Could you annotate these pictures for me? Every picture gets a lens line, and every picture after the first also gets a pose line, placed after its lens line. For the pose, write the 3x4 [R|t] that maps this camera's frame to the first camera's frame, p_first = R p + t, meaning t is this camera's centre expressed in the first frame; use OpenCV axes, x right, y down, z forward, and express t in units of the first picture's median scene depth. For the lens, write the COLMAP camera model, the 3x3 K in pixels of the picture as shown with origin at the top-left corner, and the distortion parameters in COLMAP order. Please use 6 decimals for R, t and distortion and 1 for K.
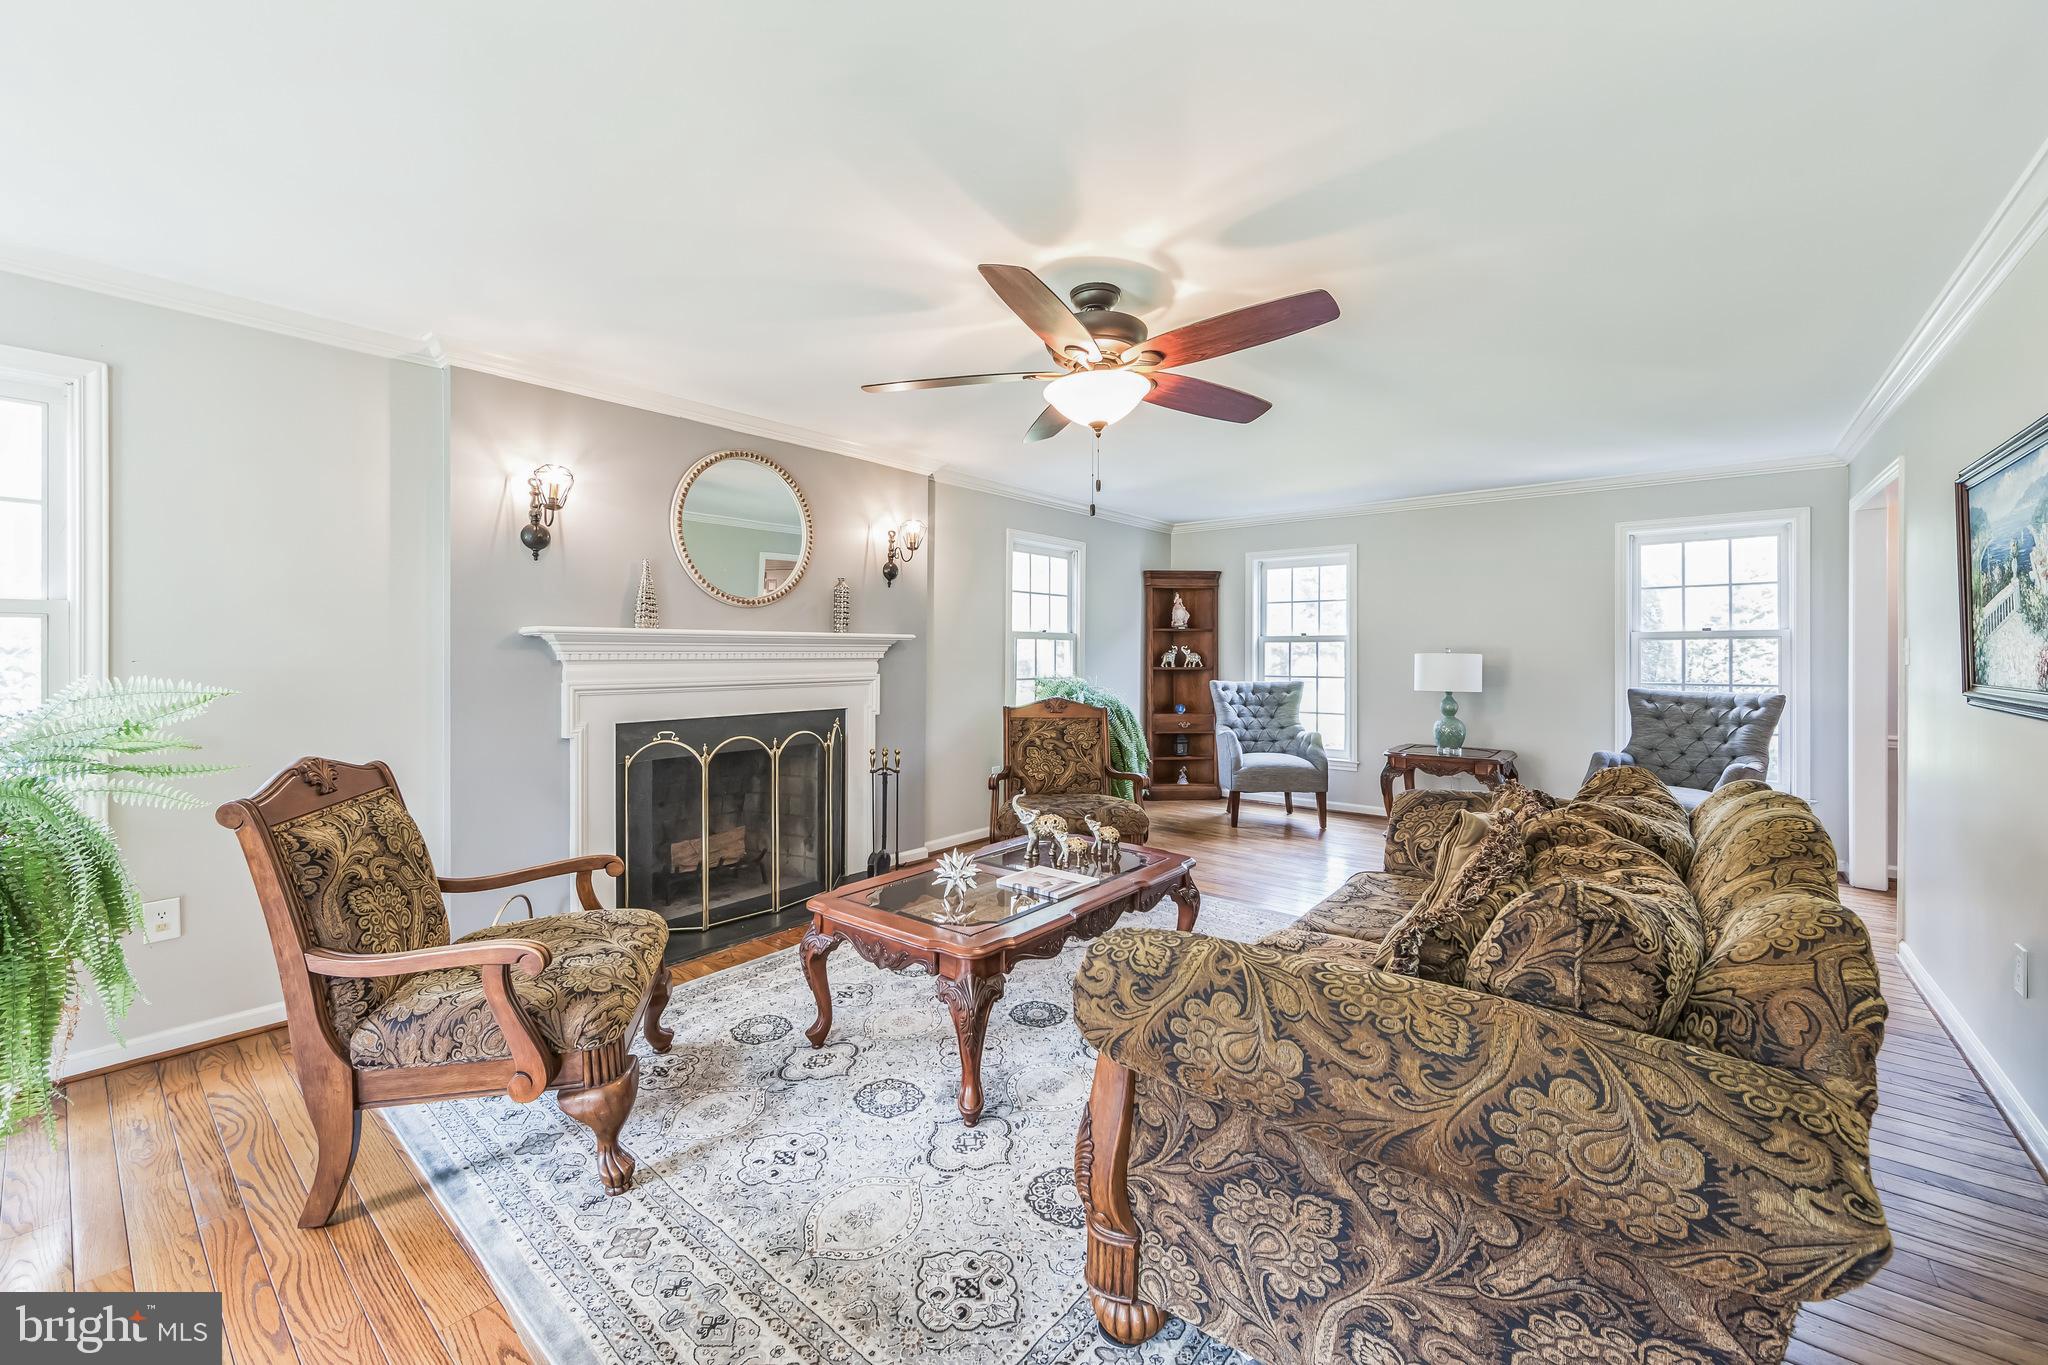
lens RADIAL K [[814.3, 0, 1014.2], [0, 814.3, 682.1], [0, 0, 1]] dist [0.000233, -0.000033]
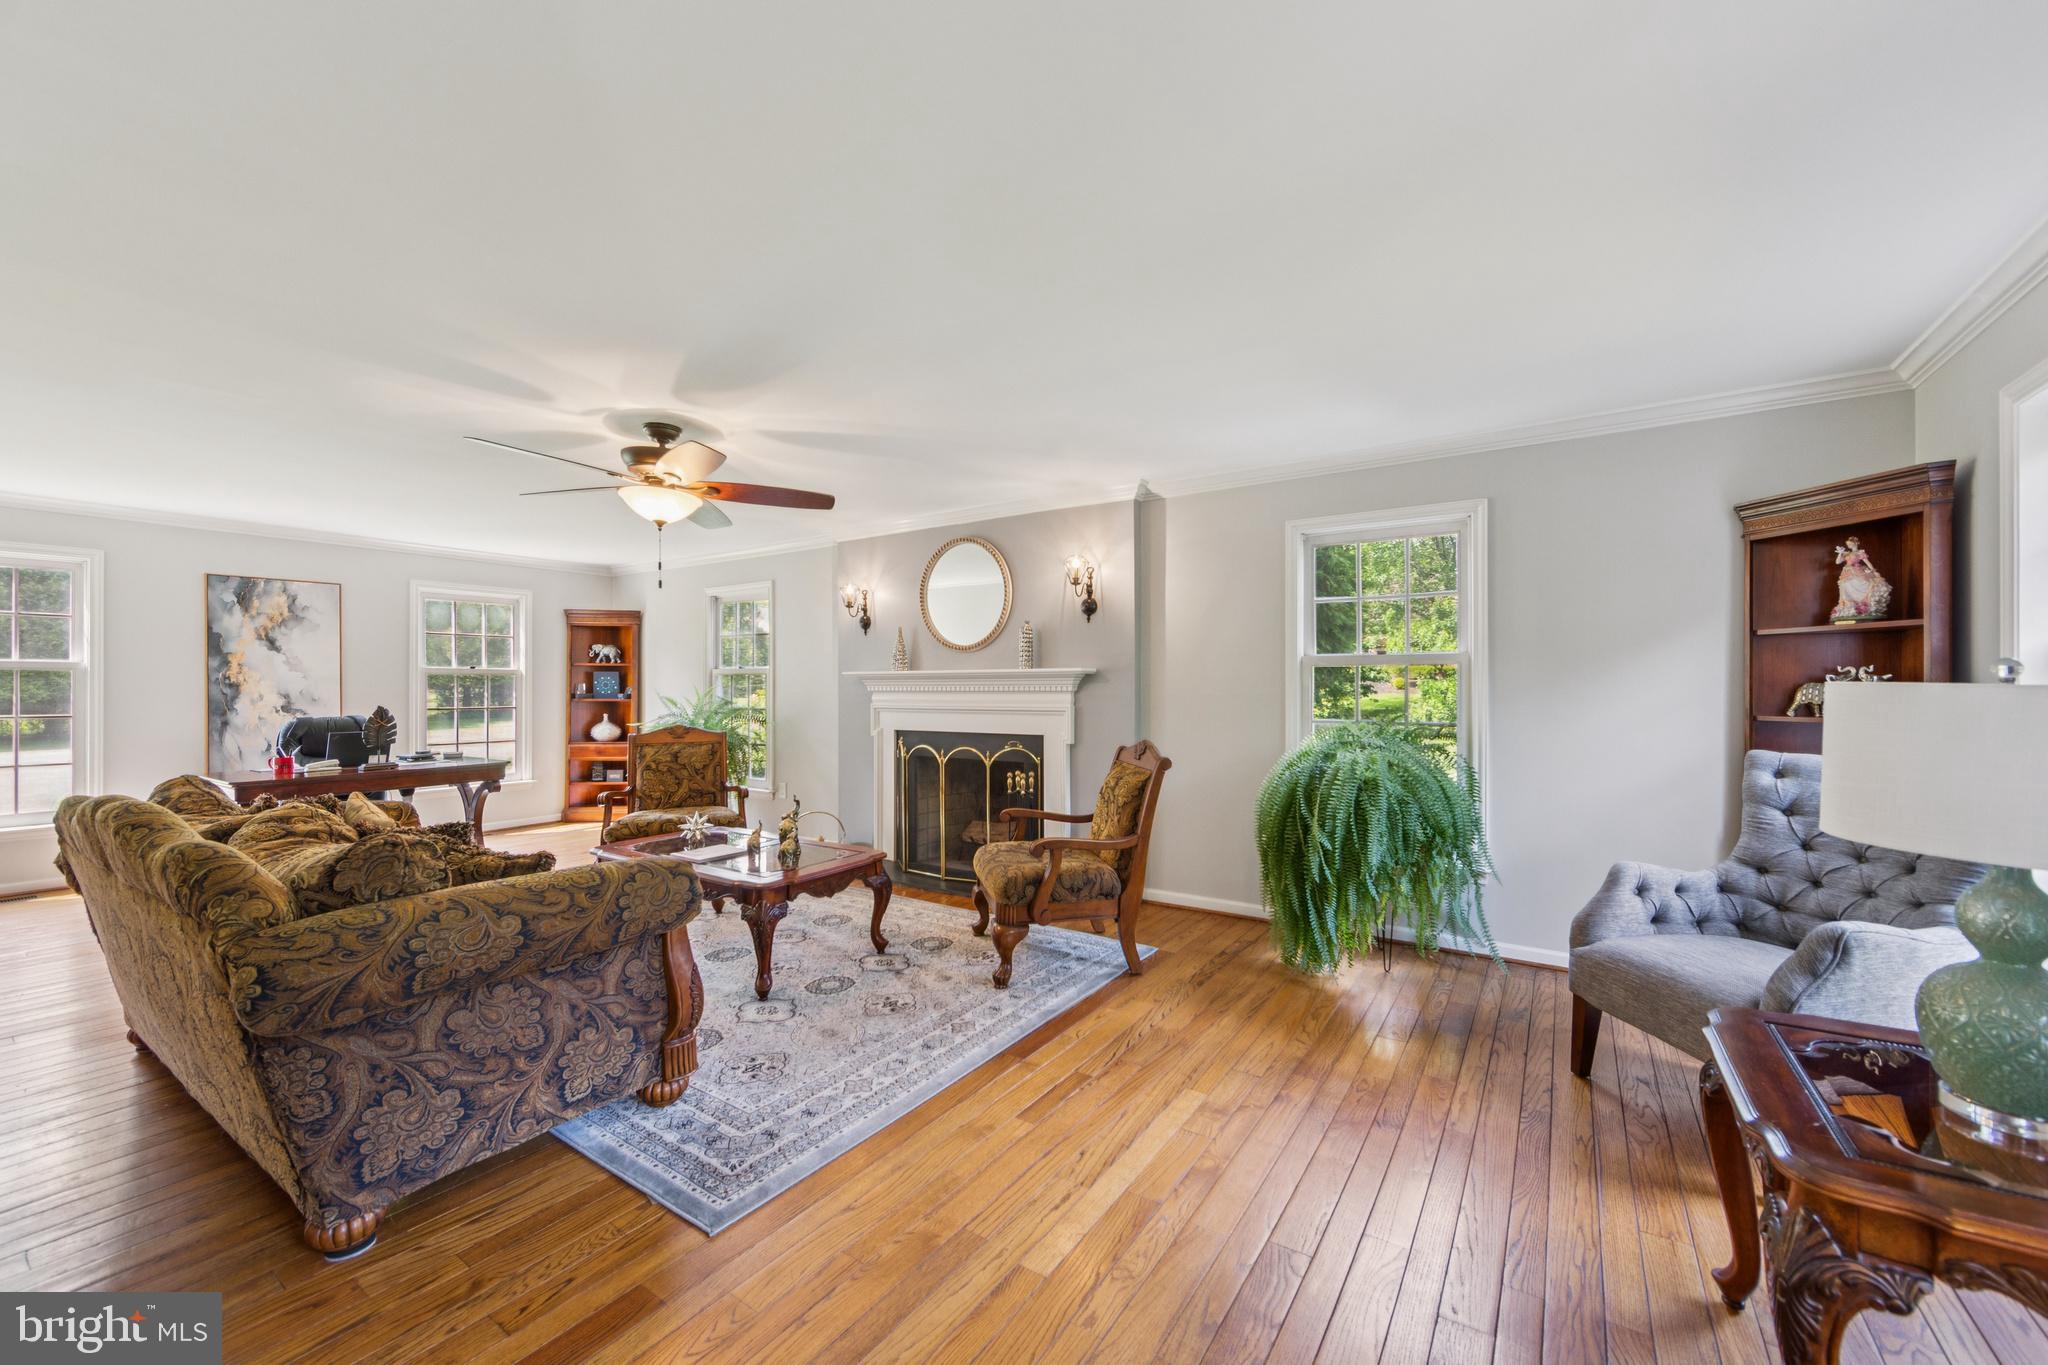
lens RADIAL K [[790.8, 0, 1048.8], [0, 790.8, 684.5], [0, 0, 1]] dist [-0.000719, -0.000146]
pose [[0.115438, -0.003005, -0.993310, 1.030276], [-0.031125, 0.999493, -0.006641, -0.035376], [0.992827, 0.031684, 0.115286, 1.027015]]
